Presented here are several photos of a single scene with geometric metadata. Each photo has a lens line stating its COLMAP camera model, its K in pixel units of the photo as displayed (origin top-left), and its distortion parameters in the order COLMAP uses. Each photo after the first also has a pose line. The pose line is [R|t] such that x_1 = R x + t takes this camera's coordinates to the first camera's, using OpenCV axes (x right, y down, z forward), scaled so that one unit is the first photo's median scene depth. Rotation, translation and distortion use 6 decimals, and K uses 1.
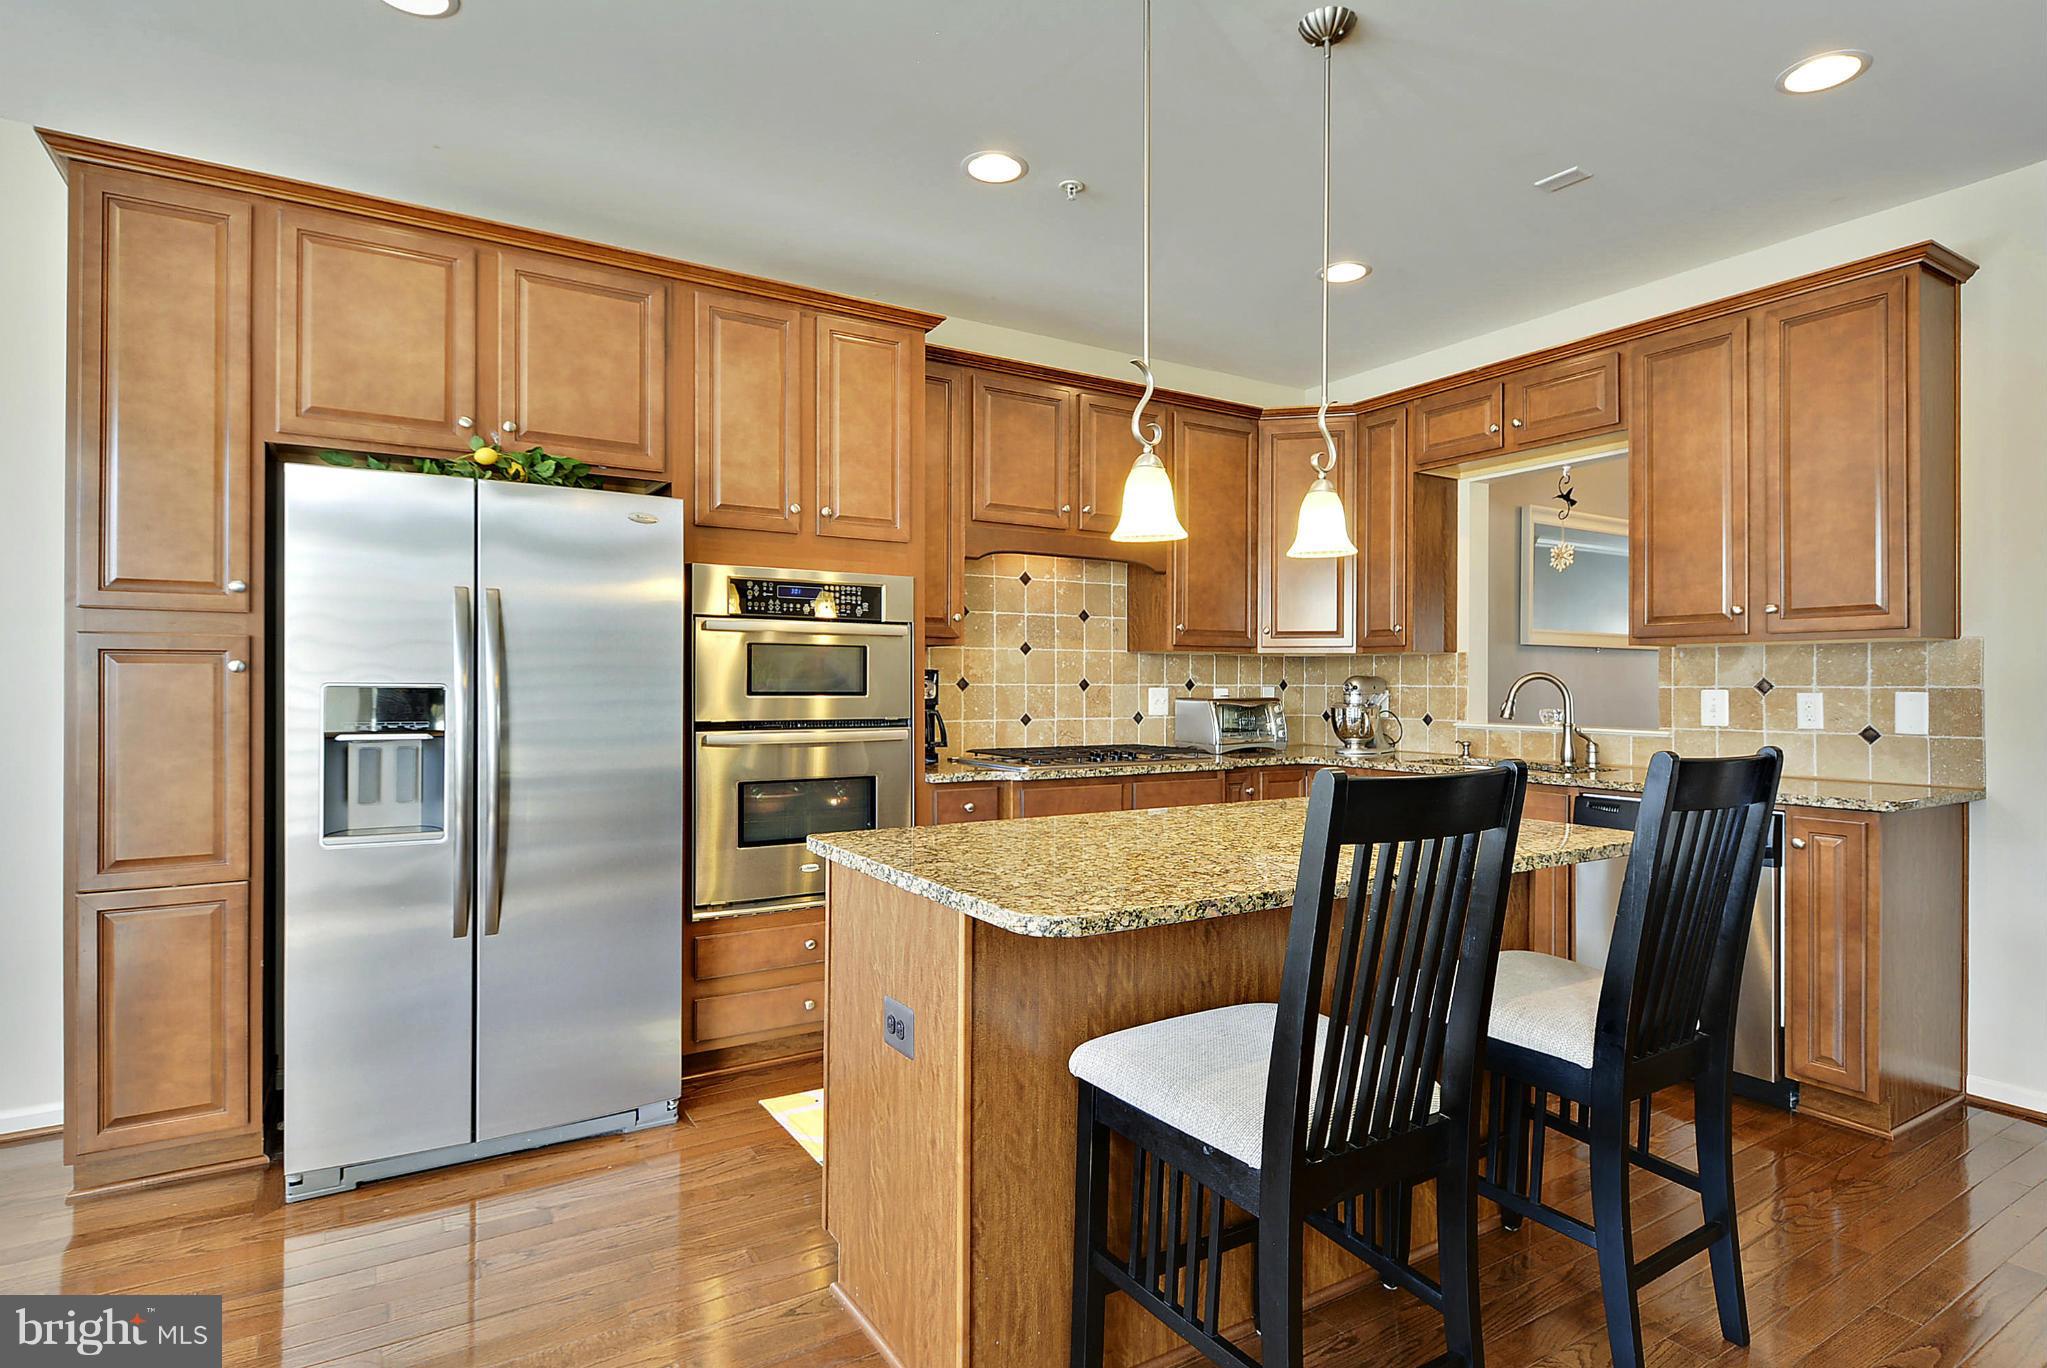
lens RADIAL K [[1059.1, 0, 1038.8], [0, 1059.1, 686.2], [0, 0, 1]] dist [0.001435, 0.000317]
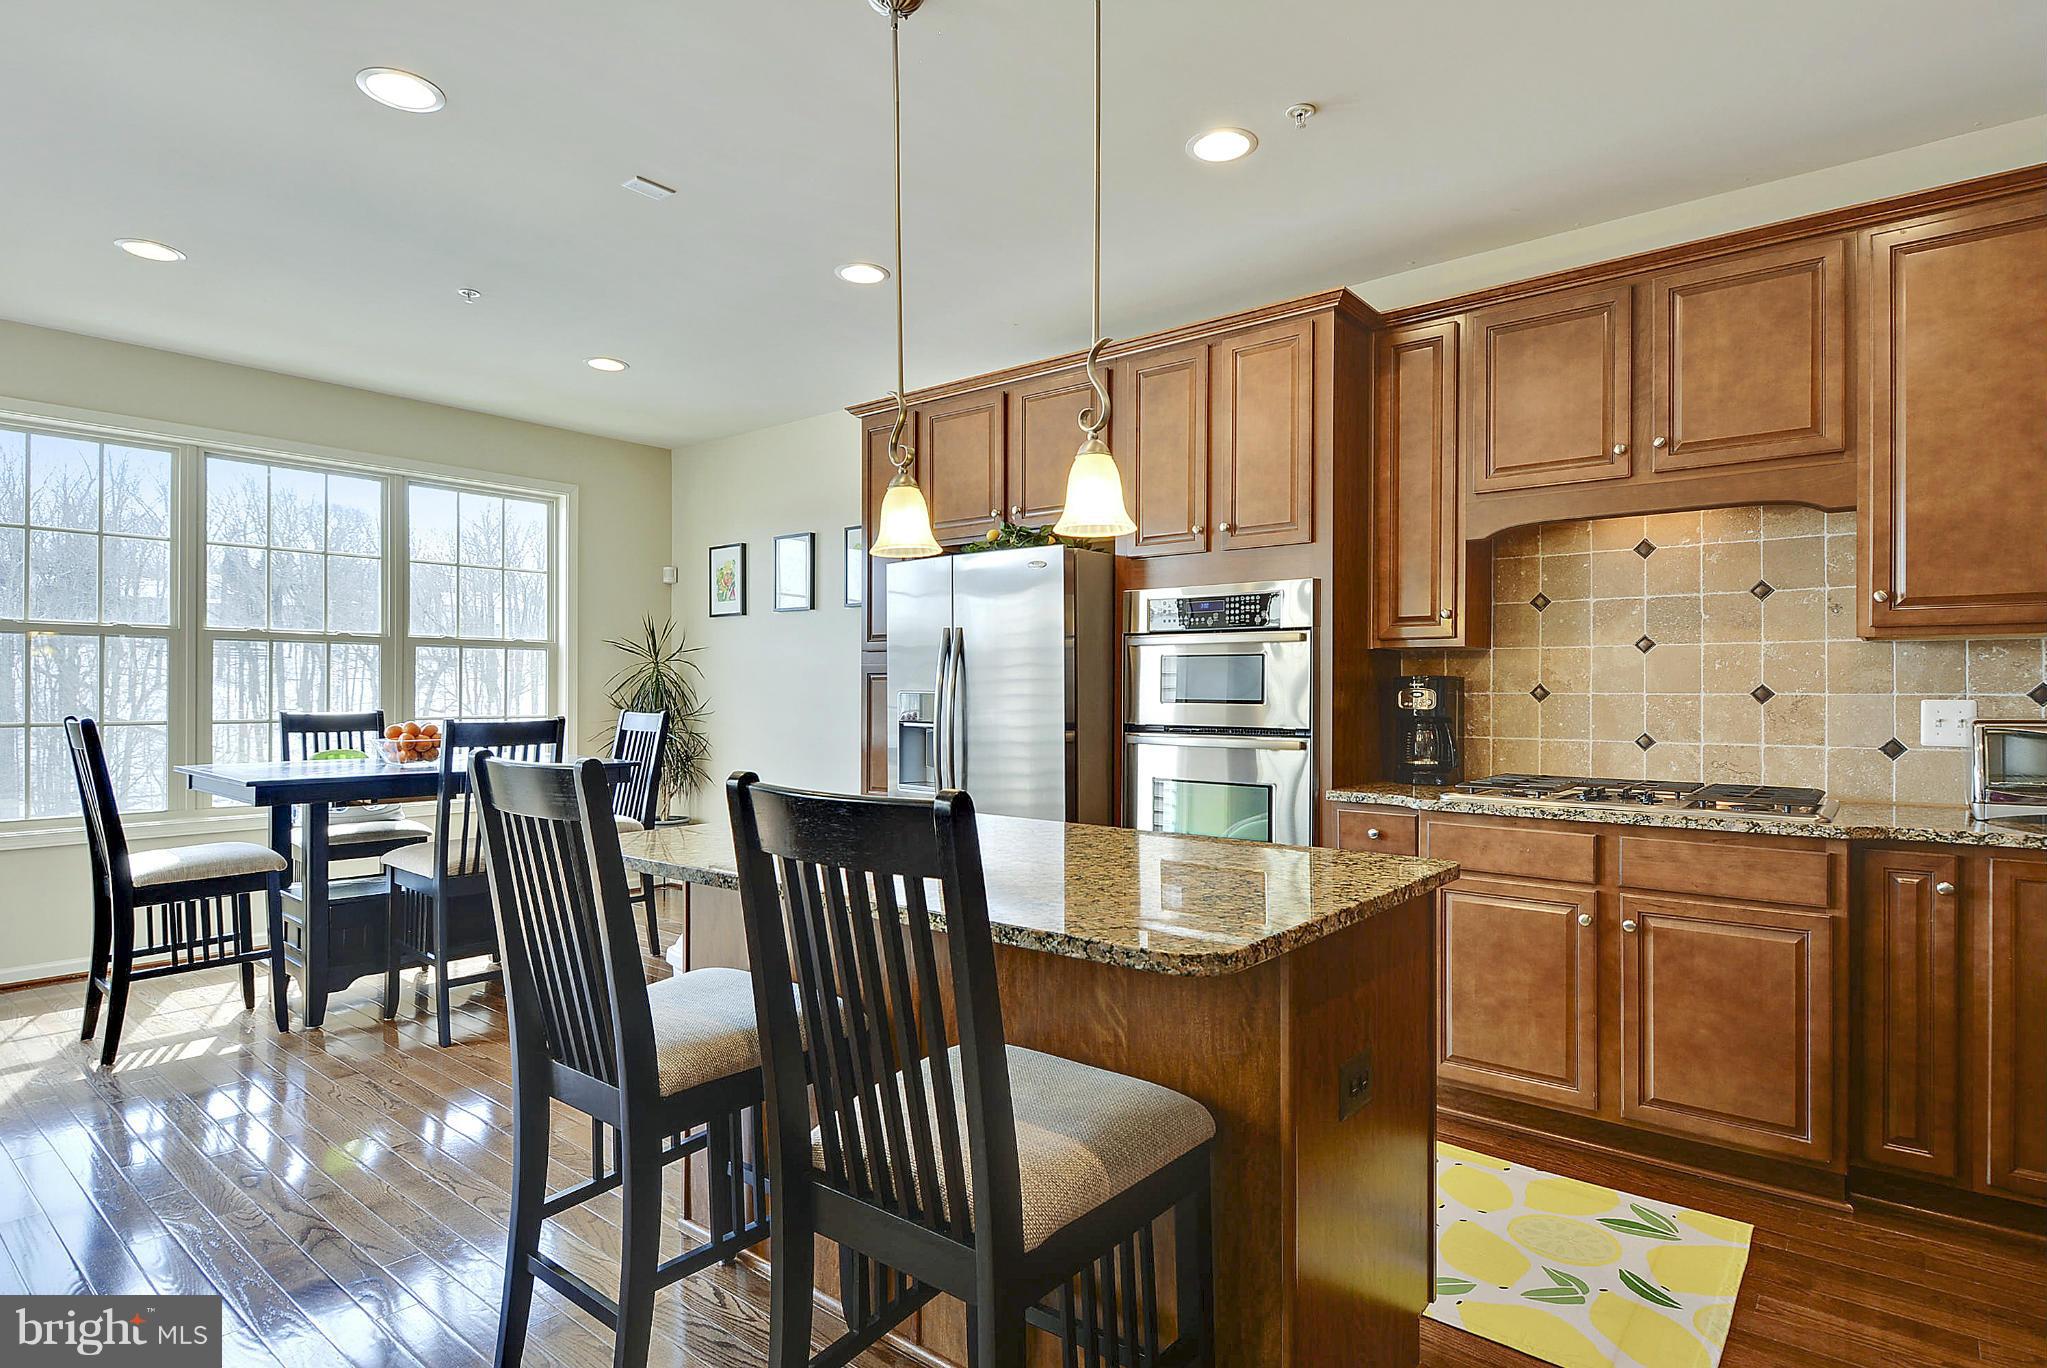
lens RADIAL K [[1059.1, 0, 1038.8], [0, 1059.1, 686.2], [0, 0, 1]] dist [0.001435, 0.000317]
pose [[0.321443, -0.005998, -0.946910, 0.560939], [-0.003650, 0.999965, -0.007573, 0.000495], [0.946922, 0.005890, 0.321409, 0.380214]]
